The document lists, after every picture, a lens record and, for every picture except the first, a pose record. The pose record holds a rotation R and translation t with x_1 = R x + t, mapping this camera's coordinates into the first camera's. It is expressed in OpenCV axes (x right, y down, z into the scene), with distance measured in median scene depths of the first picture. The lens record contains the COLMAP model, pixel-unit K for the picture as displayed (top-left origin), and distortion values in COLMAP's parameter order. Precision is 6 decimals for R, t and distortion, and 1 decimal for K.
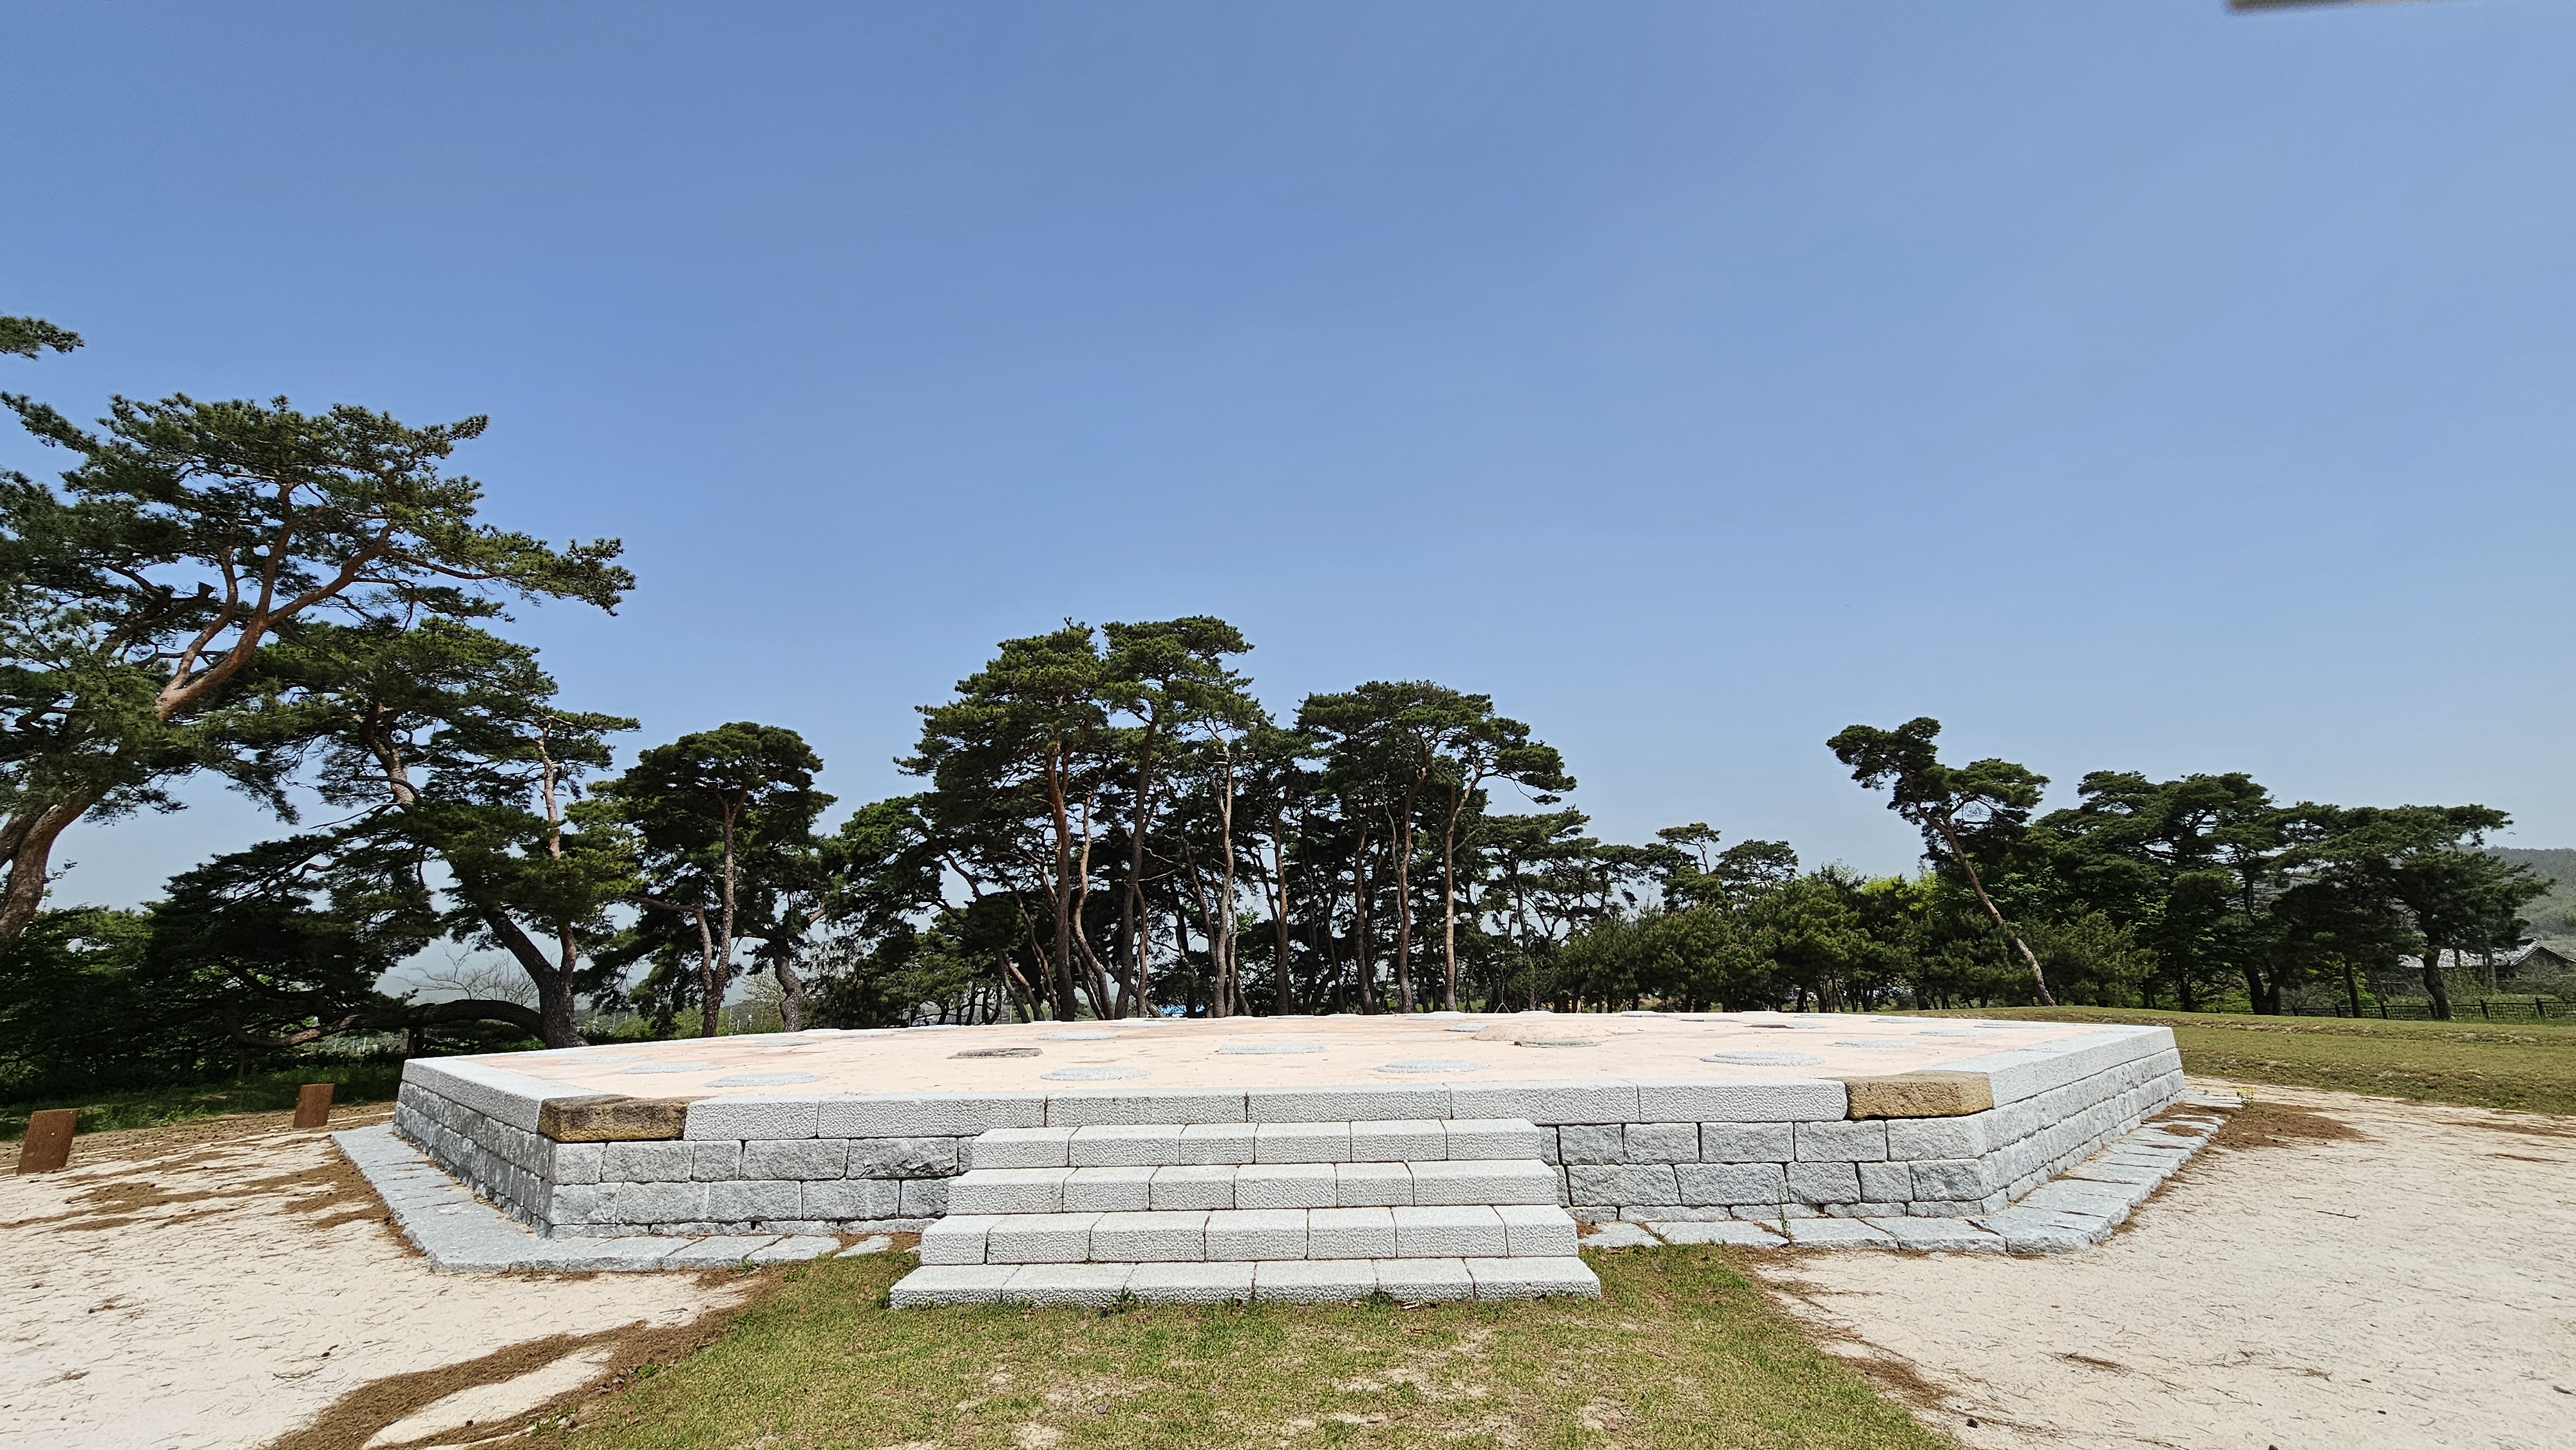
lens RADIAL K [[1014.9, 0, 1281.7], [0, 1014.9, 725.7], [0, 0, 1]] dist [-0.001080, 0.000018]
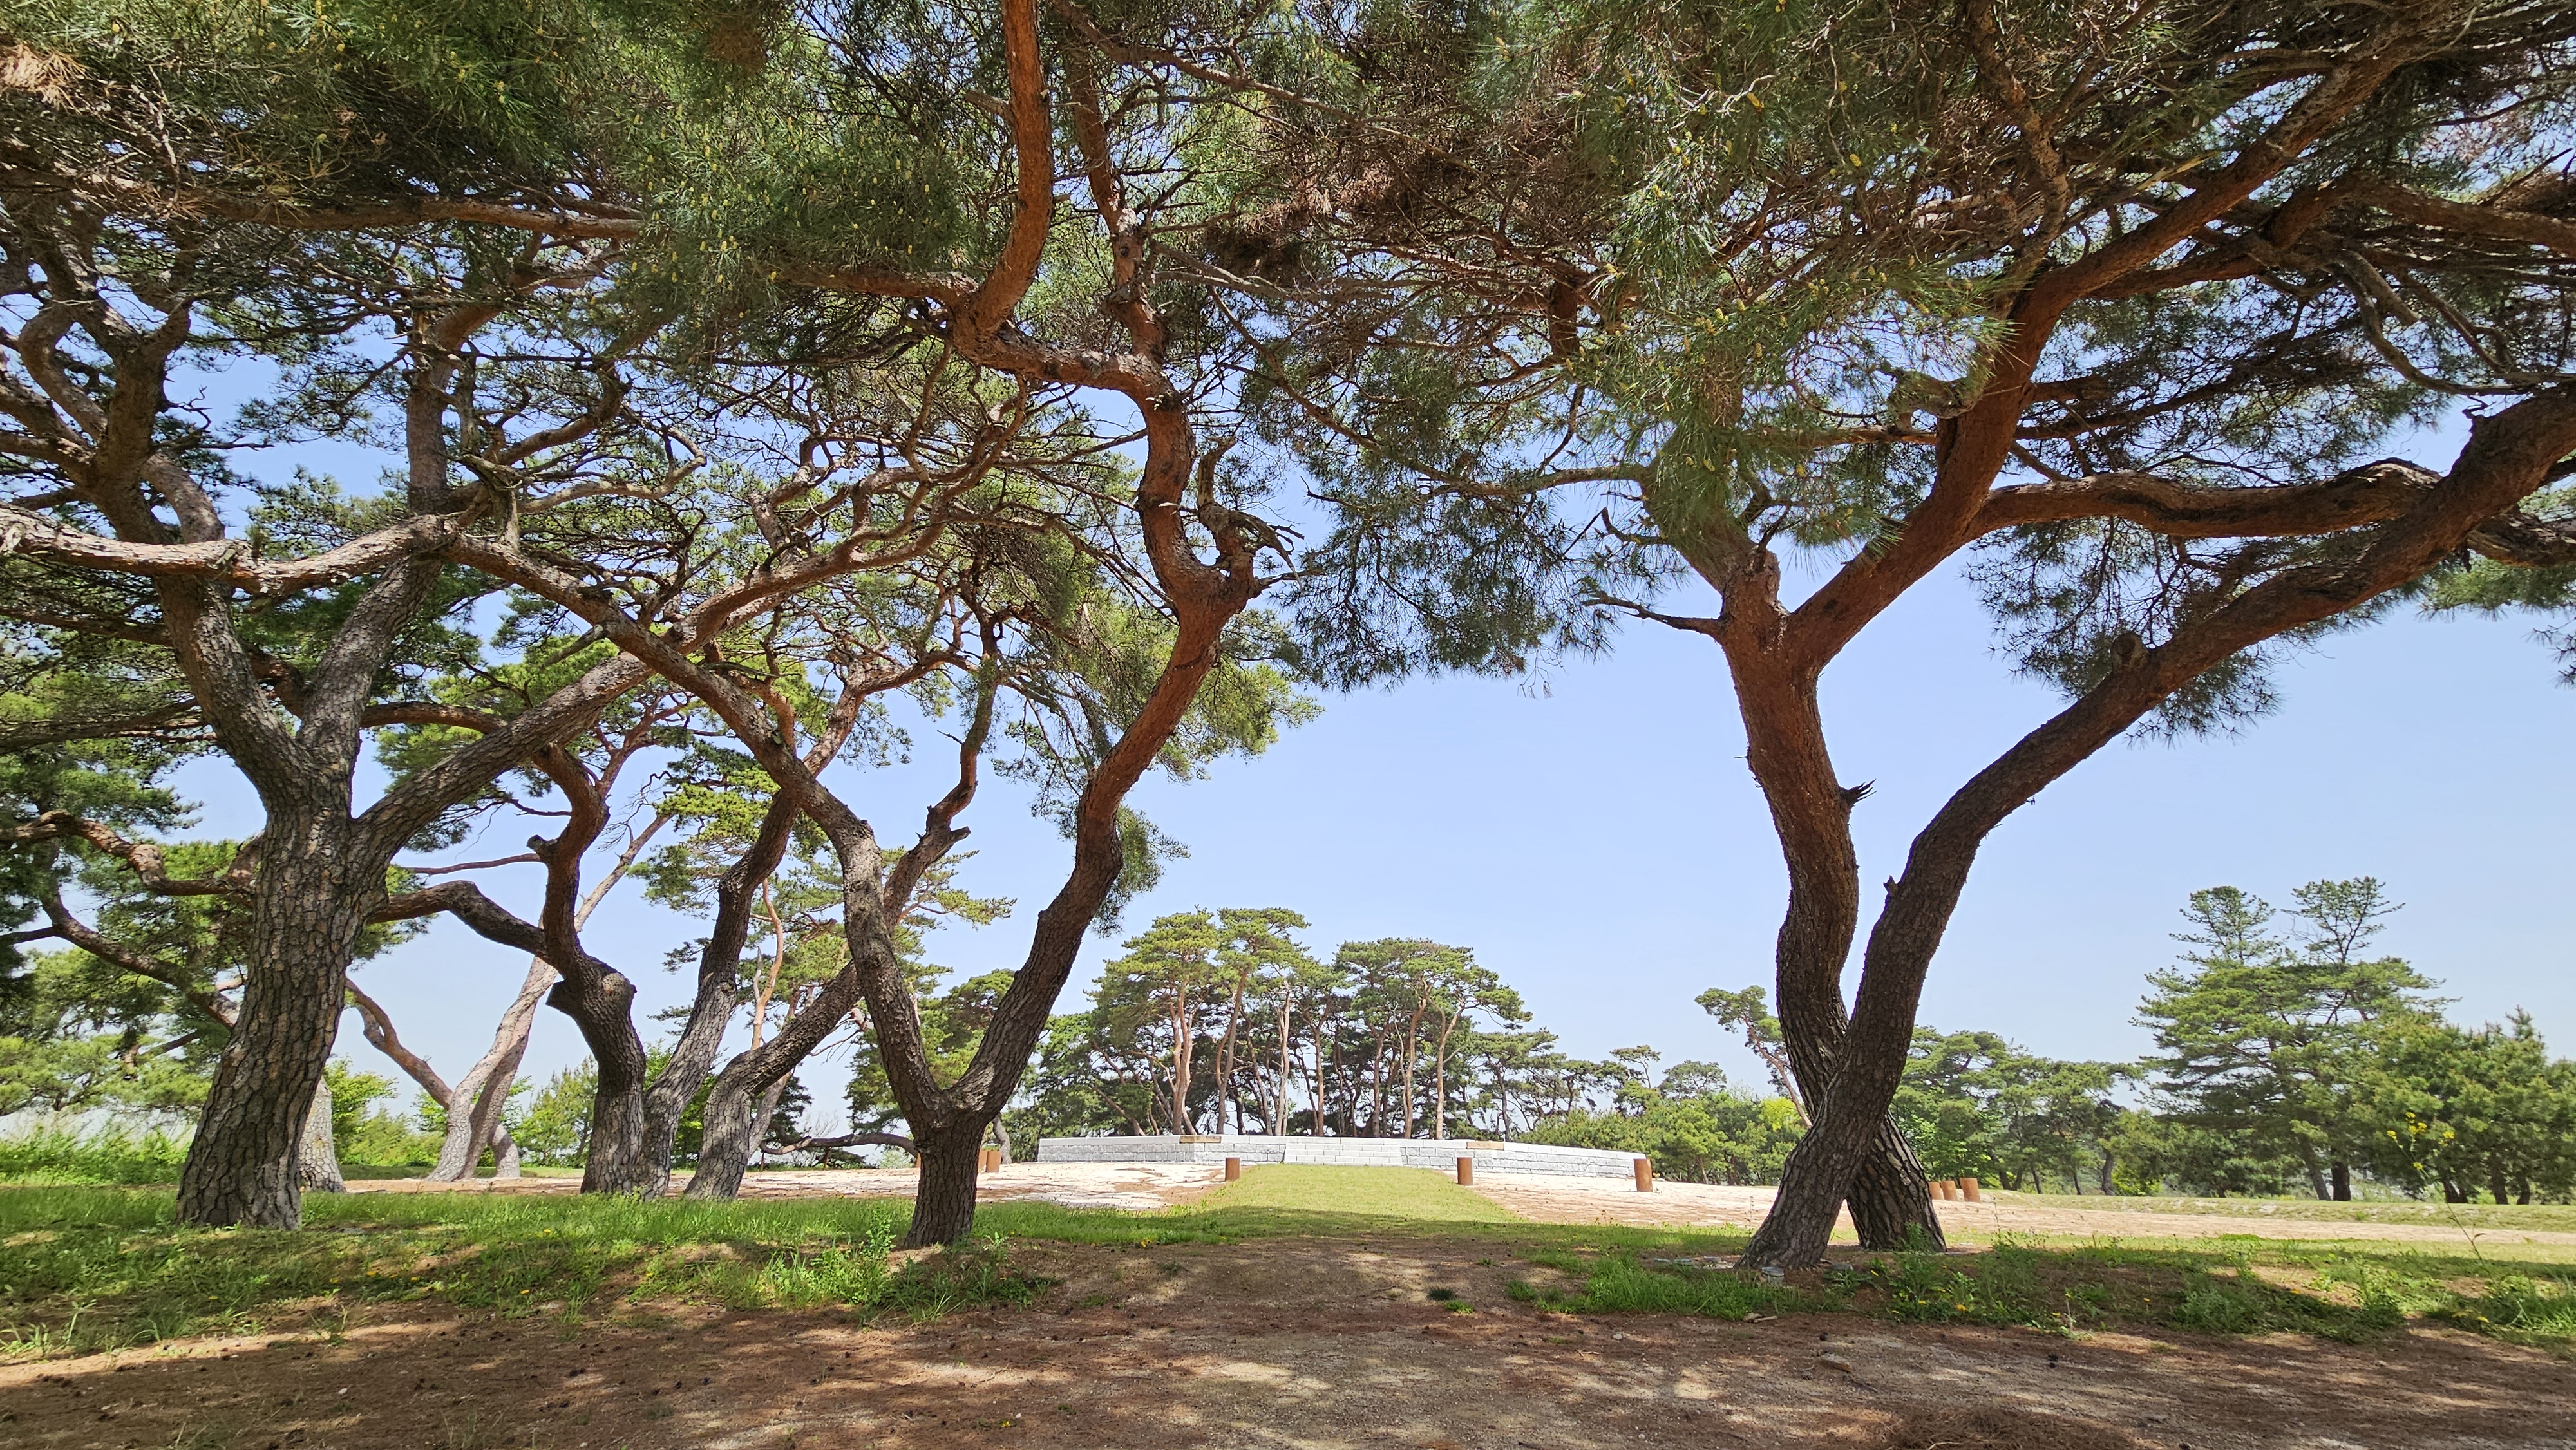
lens RADIAL K [[1014.9, 0, 1294.2], [0, 1014.9, 740.2], [0, 0, 1]] dist [-0.001080, 0.000018]
pose [[0.999010, 0.036661, -0.025205, -0.015549], [-0.040254, 0.986097, -0.161219, -0.069899], [0.018944, 0.162074, 0.986597, -0.394780]]
